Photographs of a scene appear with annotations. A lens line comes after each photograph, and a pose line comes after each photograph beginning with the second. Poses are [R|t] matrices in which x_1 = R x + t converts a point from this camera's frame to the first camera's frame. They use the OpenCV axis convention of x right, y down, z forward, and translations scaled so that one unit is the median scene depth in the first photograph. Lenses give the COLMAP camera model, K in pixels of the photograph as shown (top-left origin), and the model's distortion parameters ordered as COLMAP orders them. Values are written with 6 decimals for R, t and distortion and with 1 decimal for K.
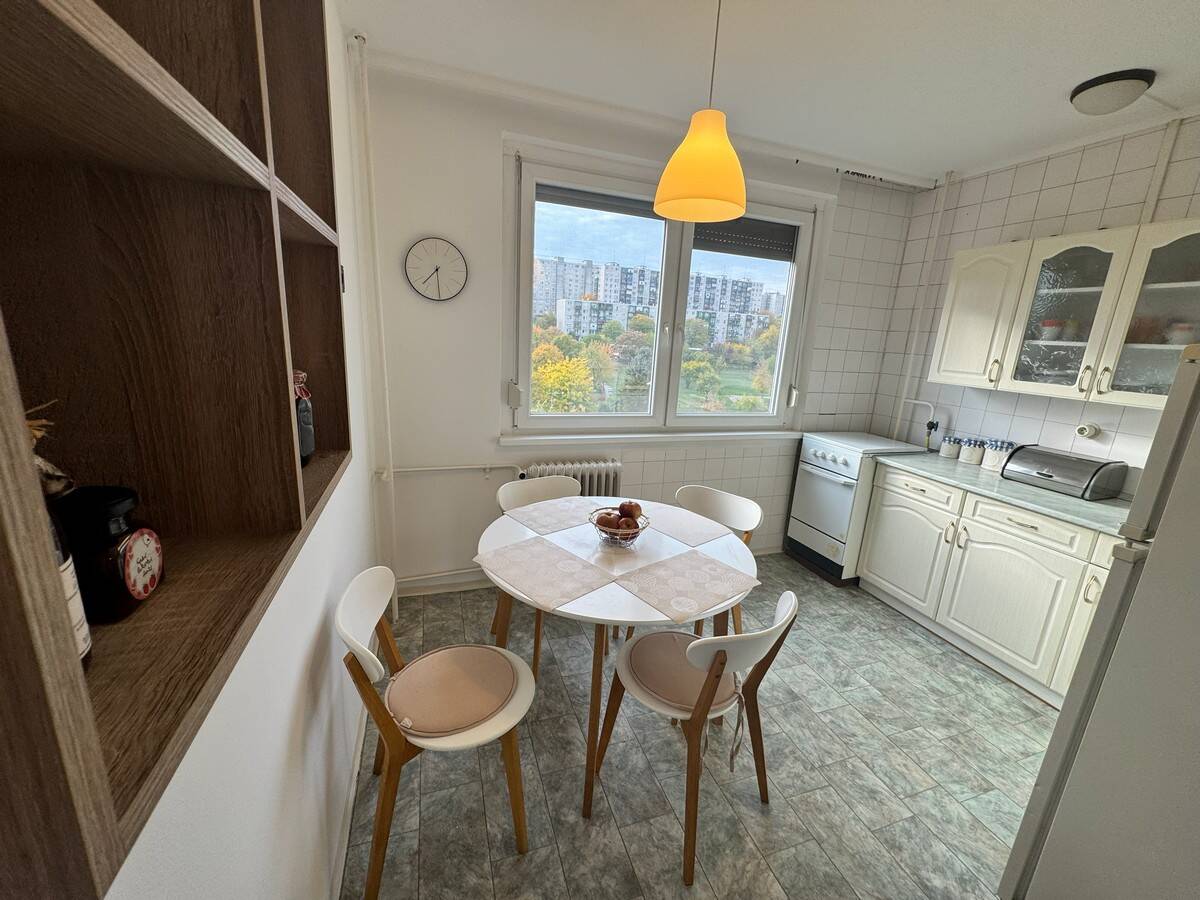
lens RADIAL K [[478.7, 0, 600.0], [0, 478.7, 450.0], [0, 0, 1]] dist [-0.002716, -0.000115]
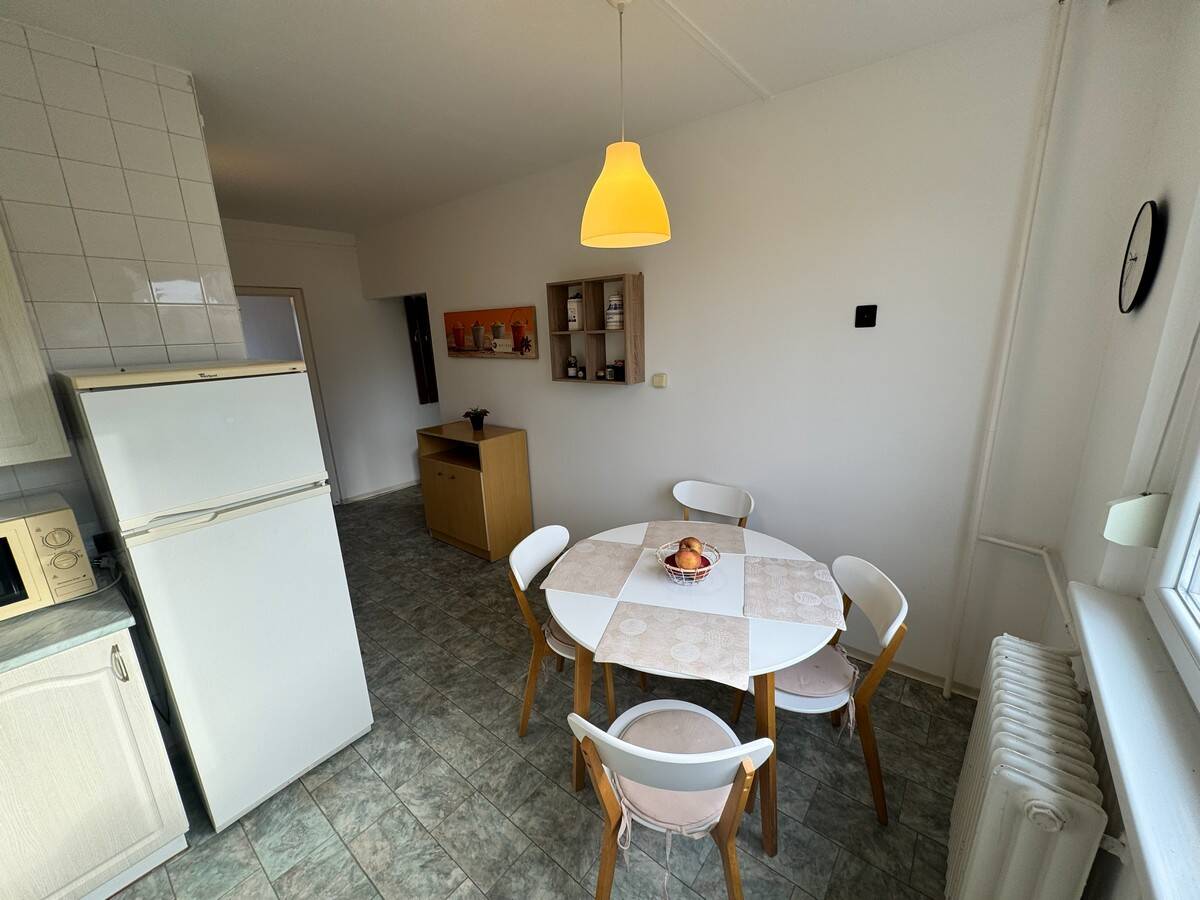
lens RADIAL K [[478.7, 0, 600.0], [0, 478.7, 450.0], [0, 0, 1]] dist [-0.002716, -0.000115]
pose [[-0.849662, 0.104815, -0.516806, 0.224063], [-0.138593, 0.901206, 0.410633, -0.139272], [0.508790, 0.420525, -0.751194, 0.524342]]
